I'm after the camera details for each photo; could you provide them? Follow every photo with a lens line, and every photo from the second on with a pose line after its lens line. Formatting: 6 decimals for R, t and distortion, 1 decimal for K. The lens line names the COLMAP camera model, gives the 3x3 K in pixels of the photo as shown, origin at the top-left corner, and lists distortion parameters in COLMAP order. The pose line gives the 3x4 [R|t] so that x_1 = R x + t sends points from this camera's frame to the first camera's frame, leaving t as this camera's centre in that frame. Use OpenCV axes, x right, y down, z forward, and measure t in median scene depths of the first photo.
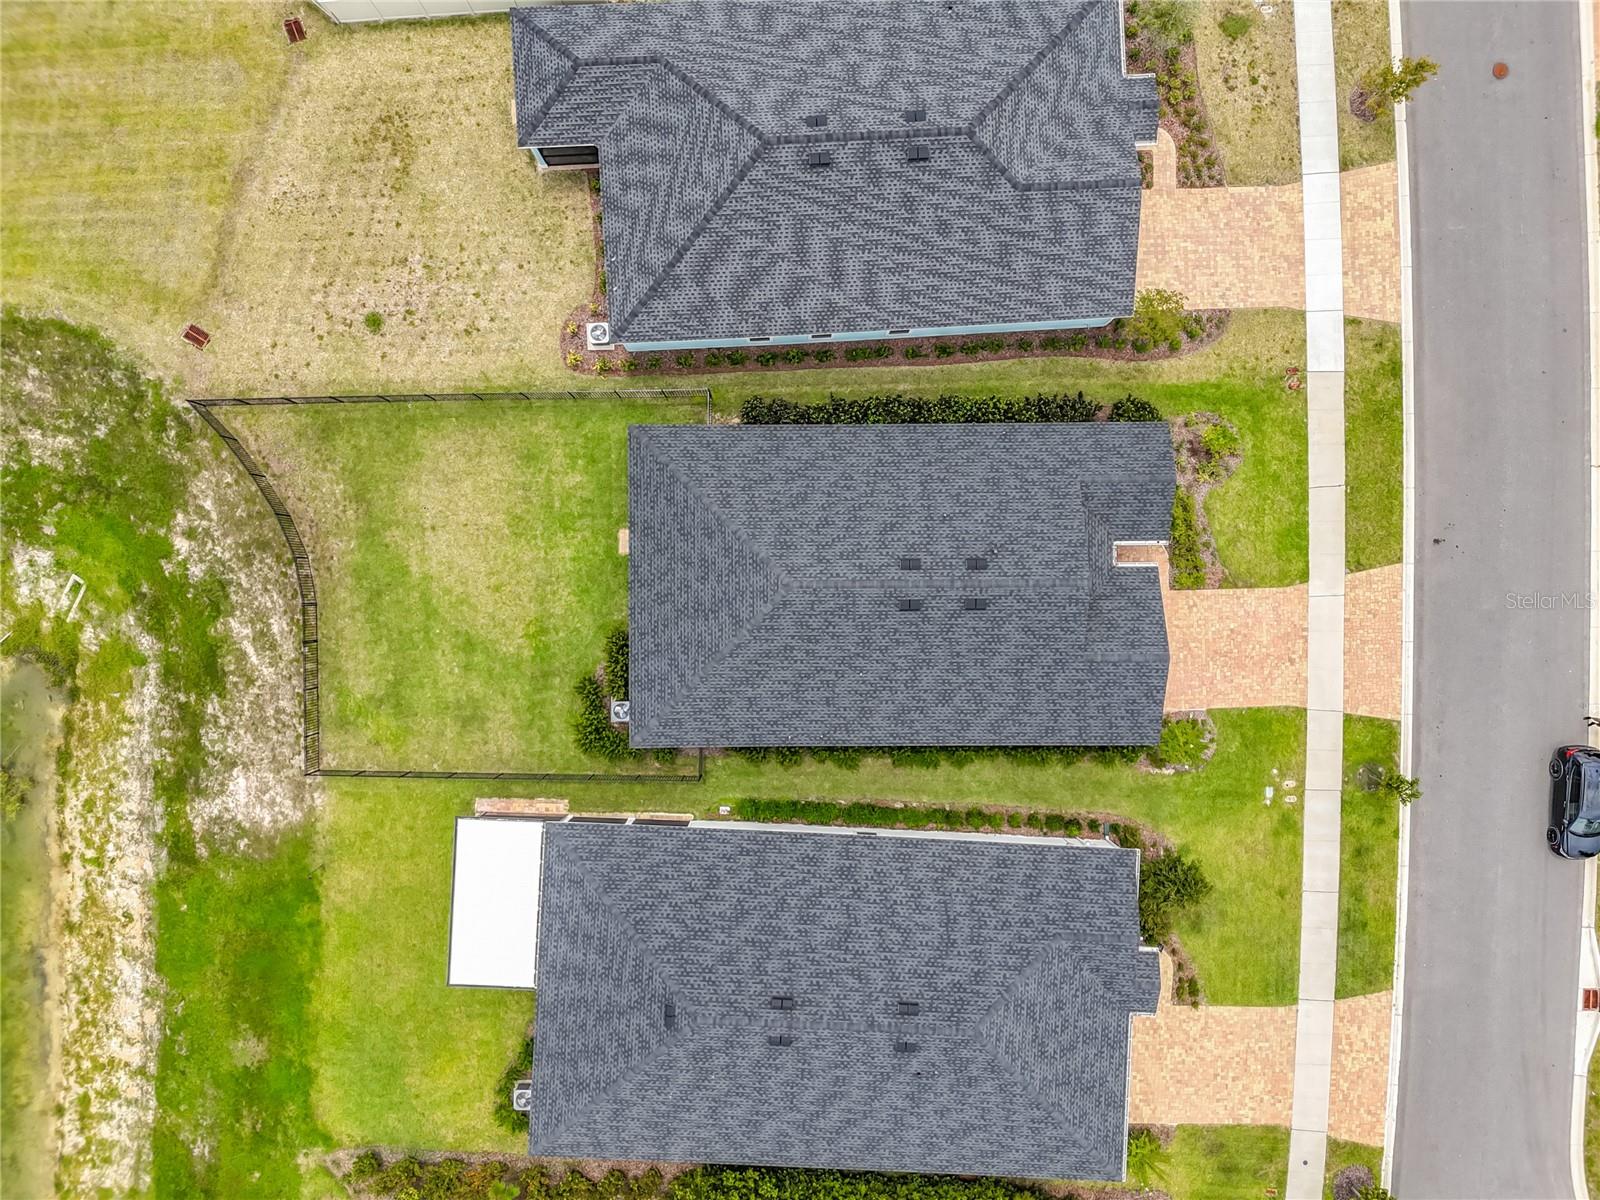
lens RADIAL K [[1175.0, 0, 802.4], [0, 1175.0, 598.7], [0, 0, 1]] dist [0.073299, -0.079704]
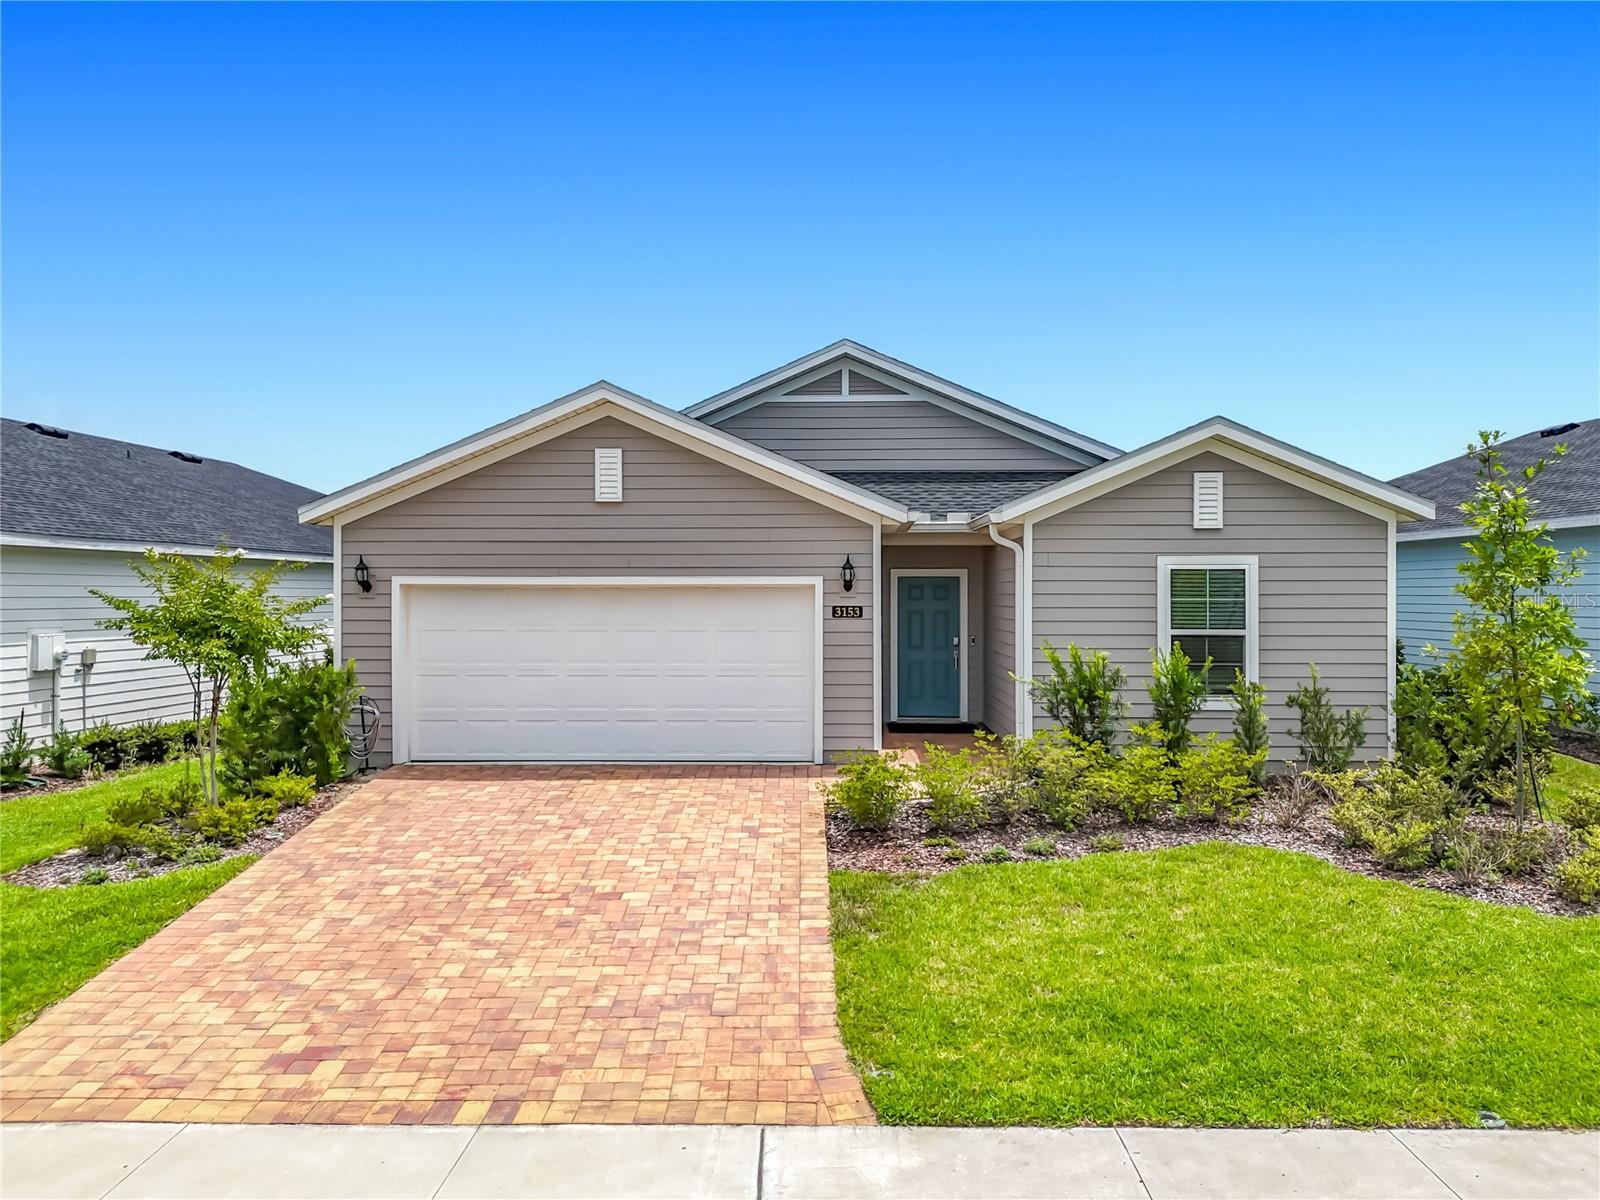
lens RADIAL K [[1202.3, 0, 797.8], [0, 1202.3, 598.9], [0, 0, 1]] dist [0.071808, -0.083173]
pose [[-0.032208, -0.006517, -0.999460, 0.553051], [-0.999463, -0.005773, 0.032245, -0.009089], [-0.005980, 0.999962, -0.006328, 0.950743]]
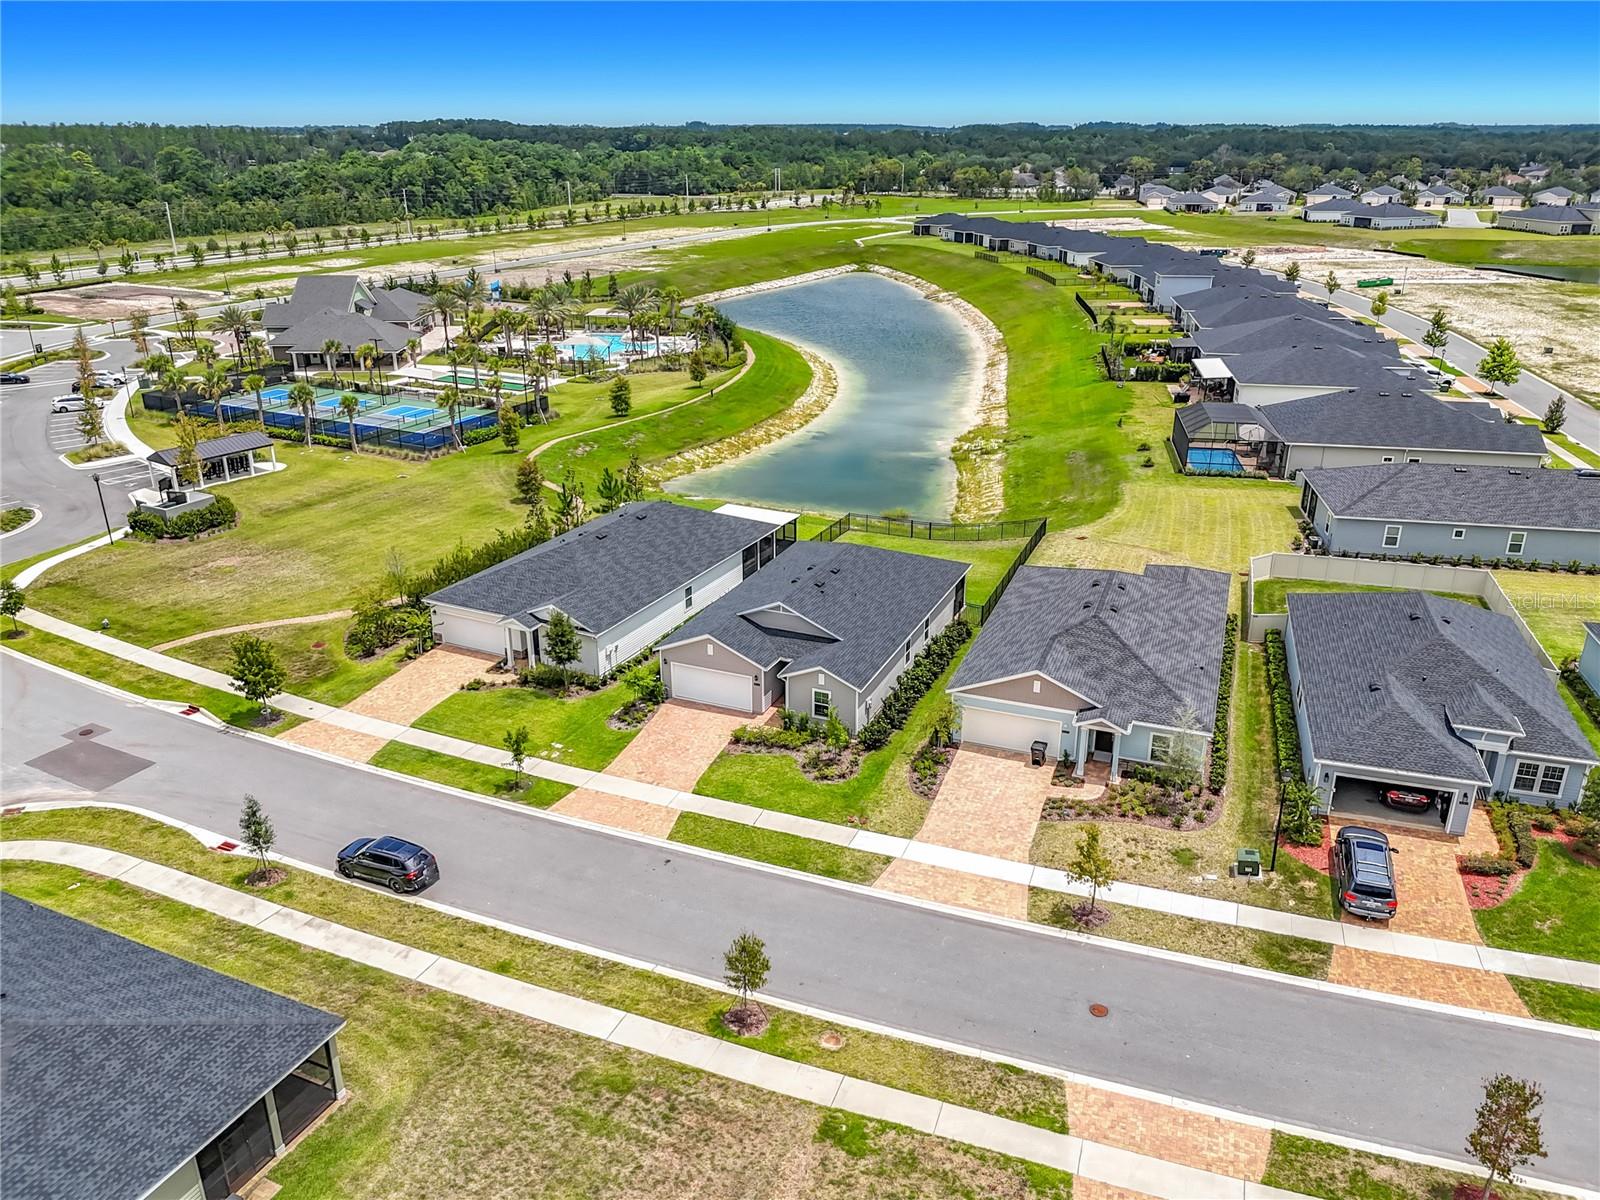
lens RADIAL K [[1186.0, 0, 803.7], [0, 1186.0, 599.5], [0, 0, 1]] dist [0.079298, -0.118961]
pose [[-0.396666, 0.325399, -0.858354, 1.334039], [-0.917908, -0.150817, 0.367013, -0.520496], [-0.010029, 0.933472, 0.358511, 0.399825]]
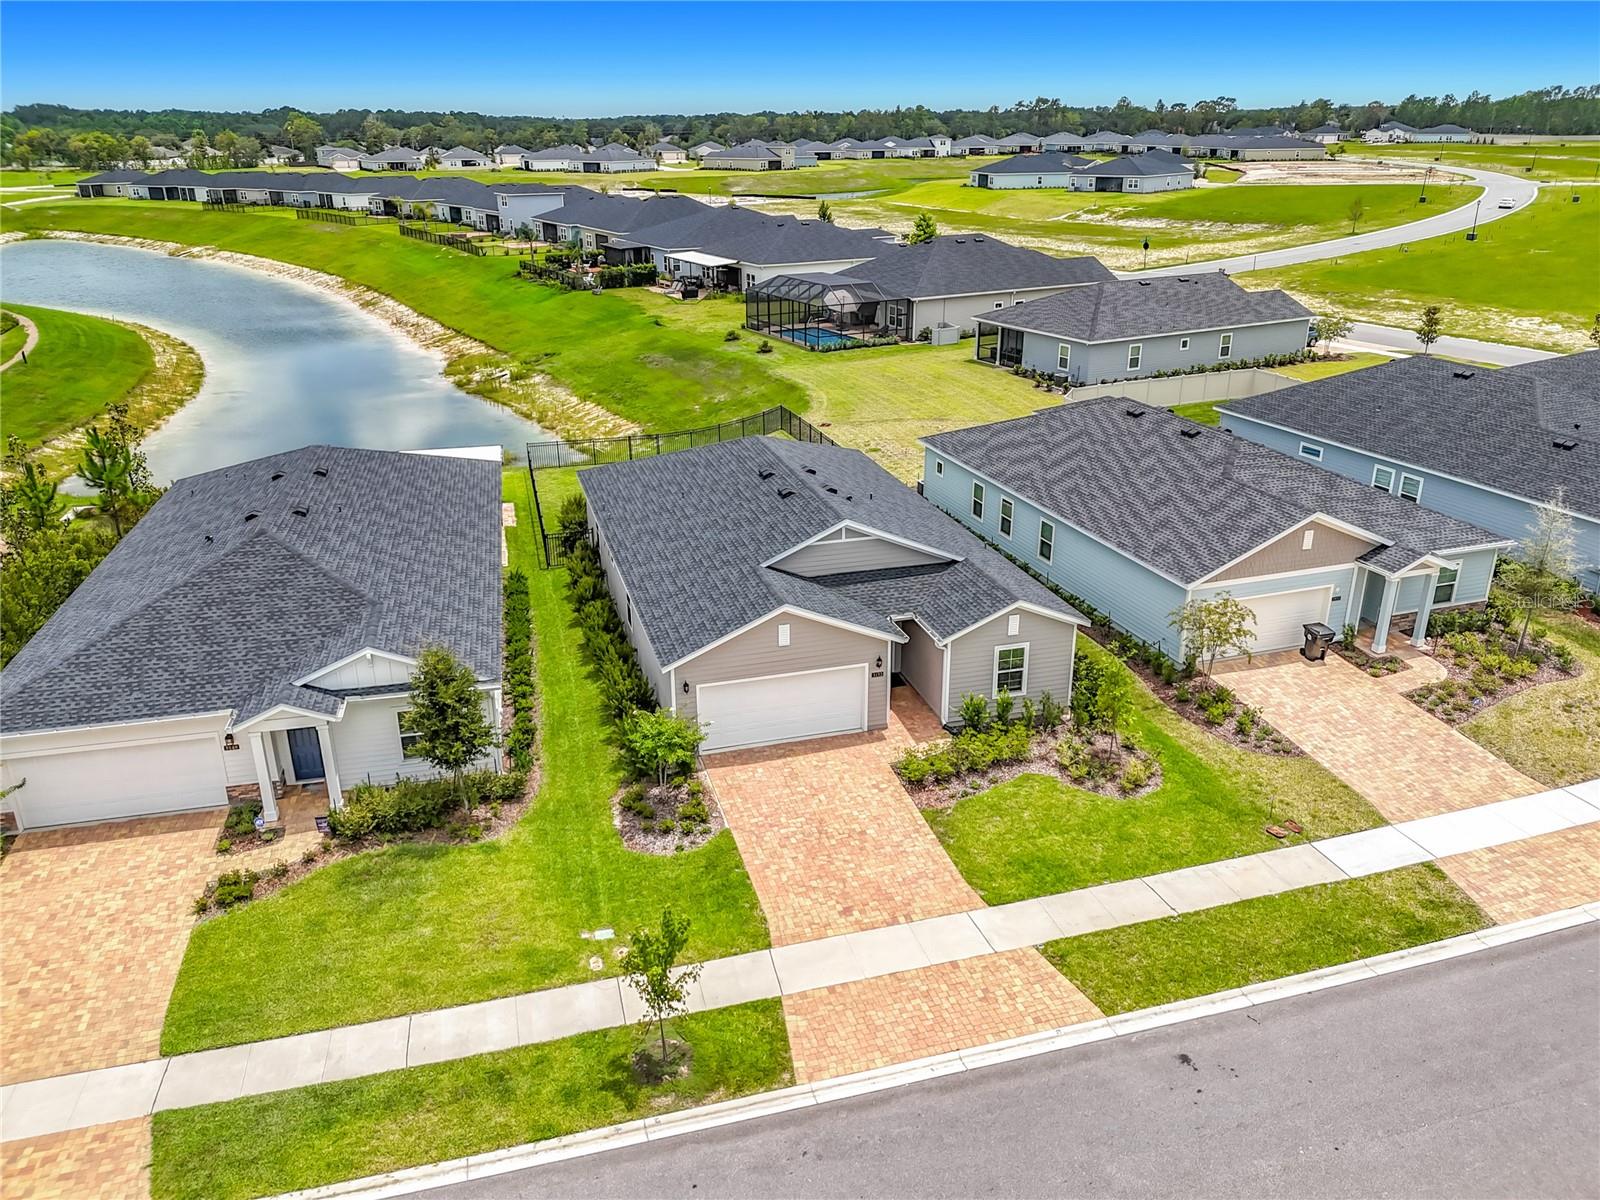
lens RADIAL K [[1178.3, 0, 802.5], [0, 1178.3, 601.3], [0, 0, 1]] dist [0.066429, -0.065759]
pose [[0.275713, 0.345920, -0.896840, 0.856069], [-0.961237, 0.101608, -0.256319, 0.200482], [0.002460, 0.932746, 0.360525, 0.666717]]
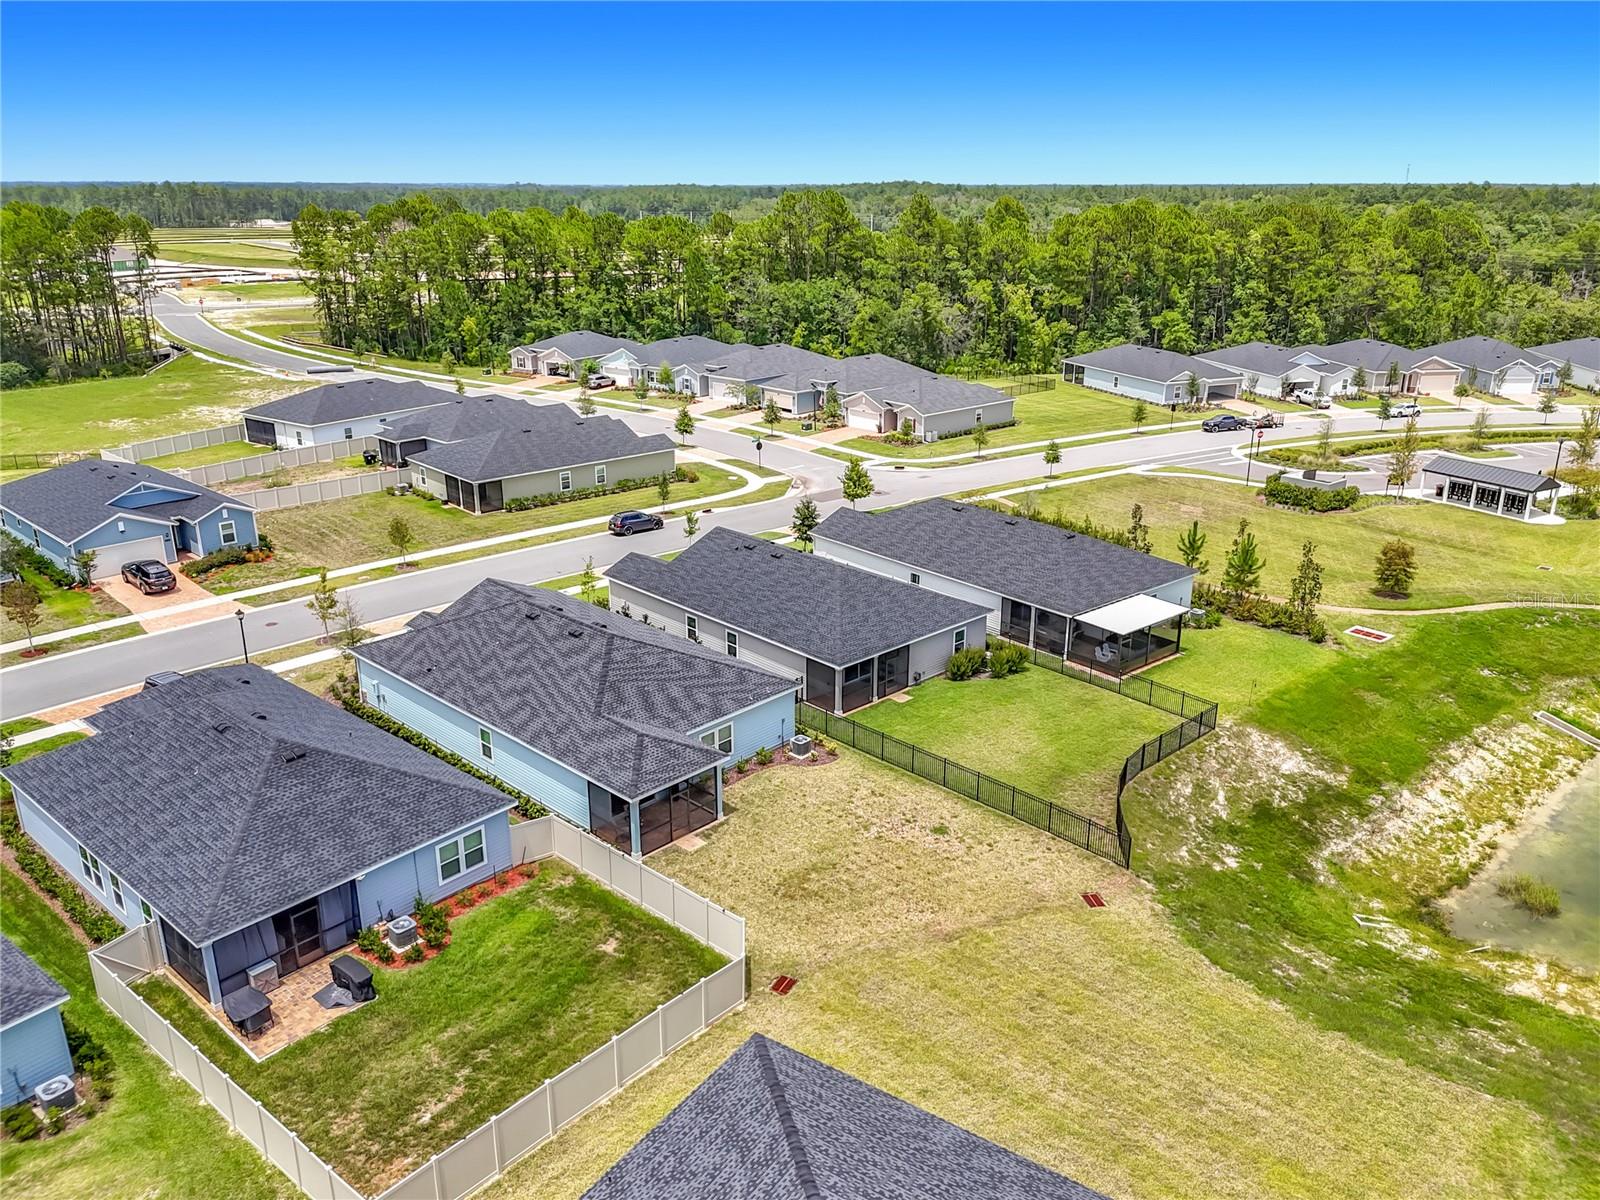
lens RADIAL K [[1196.2, 0, 803.3], [0, 1196.2, 599.7], [0, 0, 1]] dist [0.097546, -0.178556]
pose [[-0.683544, -0.248503, 0.686305, -0.931749], [0.729898, -0.227538, 0.644573, -0.932924], [-0.004018, 0.941527, 0.336914, 0.448763]]
